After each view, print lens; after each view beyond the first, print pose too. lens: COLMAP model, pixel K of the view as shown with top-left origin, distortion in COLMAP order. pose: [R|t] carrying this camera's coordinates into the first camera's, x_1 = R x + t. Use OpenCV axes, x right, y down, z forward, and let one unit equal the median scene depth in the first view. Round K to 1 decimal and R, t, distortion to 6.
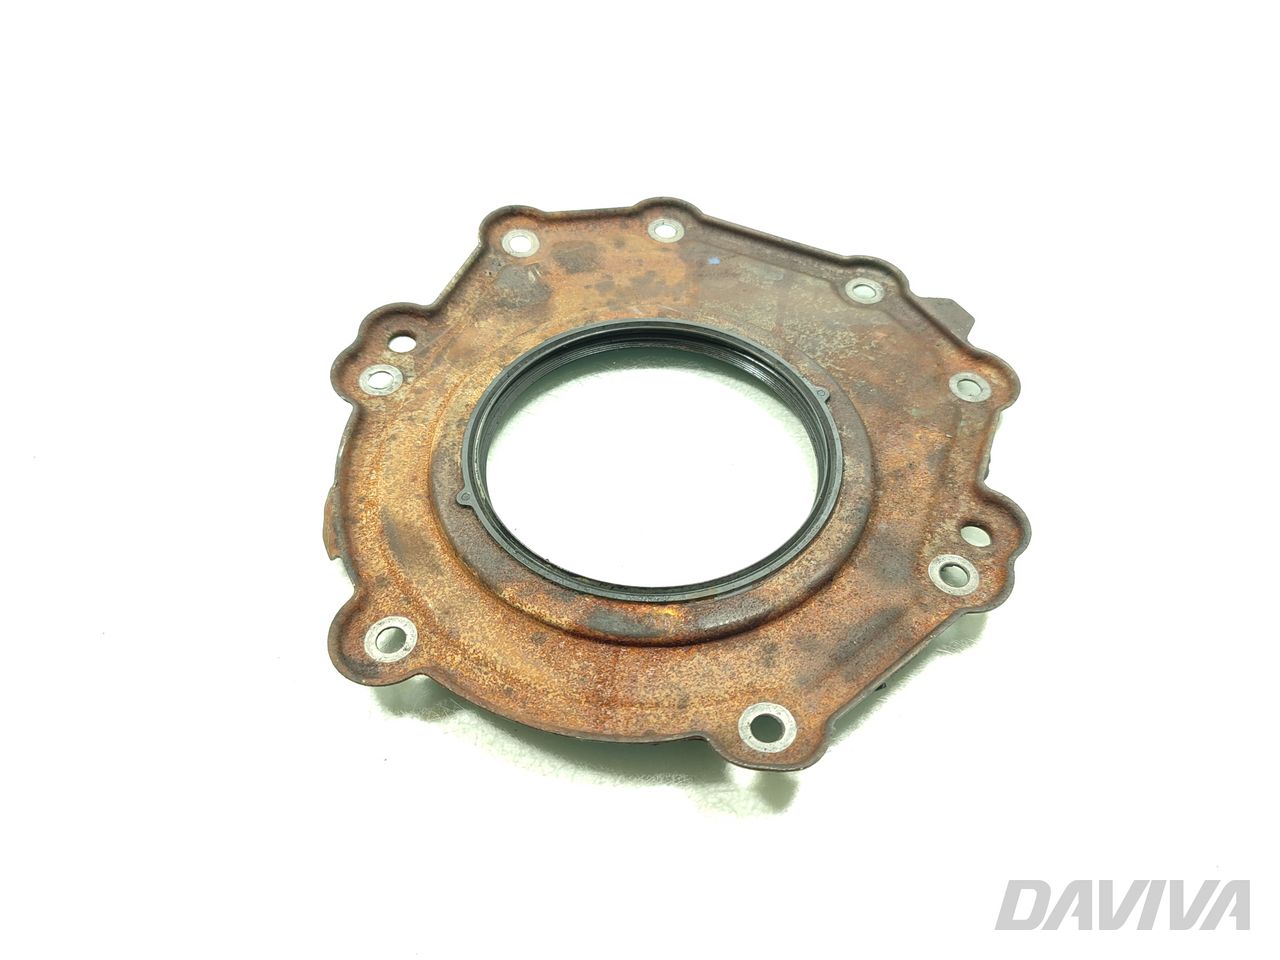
lens RADIAL K [[939.0, 0, 640.0], [0, 939.0, 480.0], [0, 0, 1]] dist [0.055794, -0.273313]
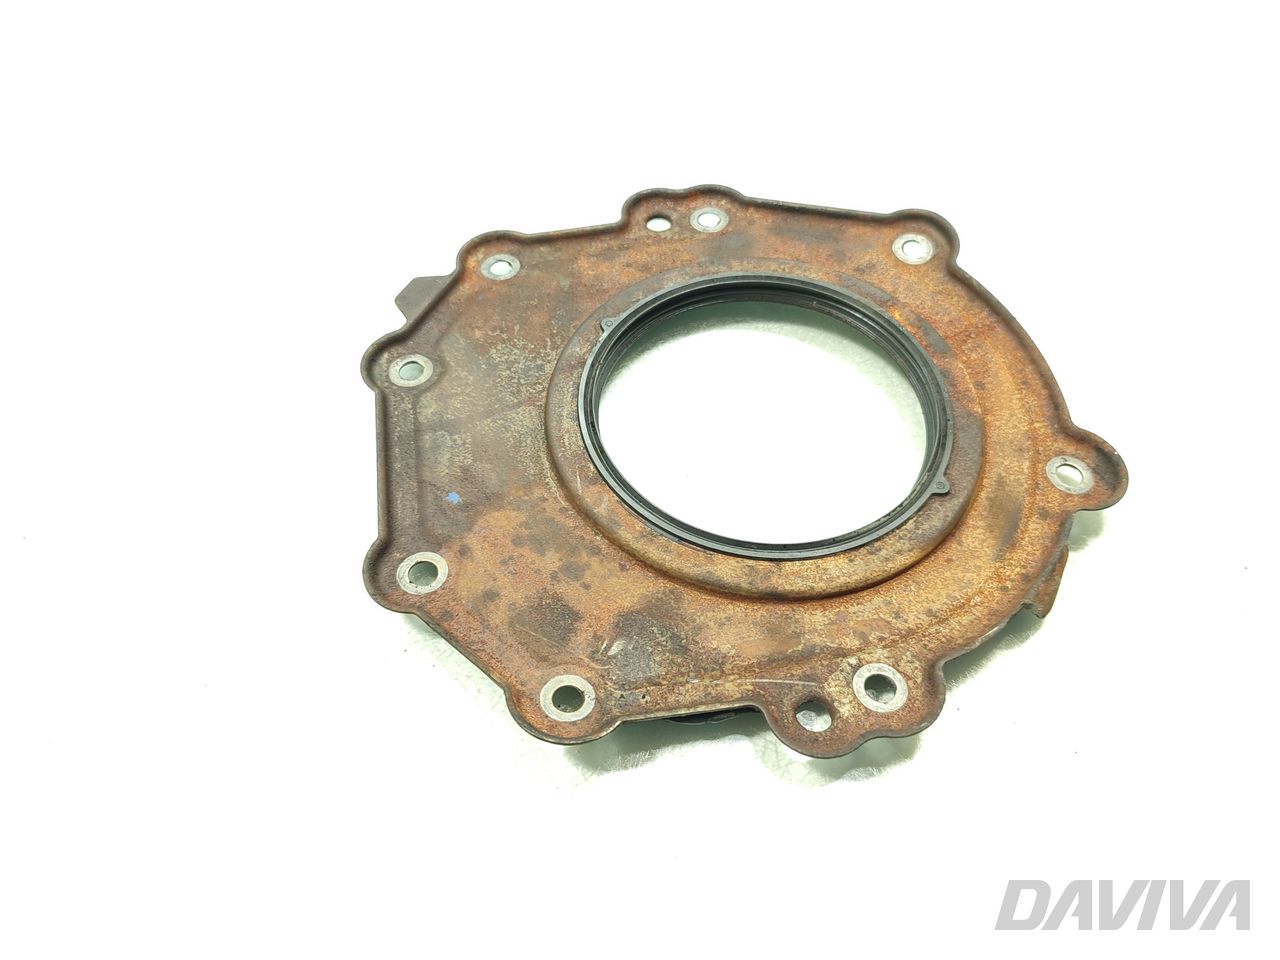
lens RADIAL K [[939.0, 0, 640.0], [0, 939.0, 480.0], [0, 0, 1]] dist [0.055794, -0.273313]
pose [[-0.563172, -0.679465, 0.470281, -0.394295], [0.627527, 0.018614, 0.778372, -0.802648], [-0.537631, 0.733472, 0.415900, 0.627707]]
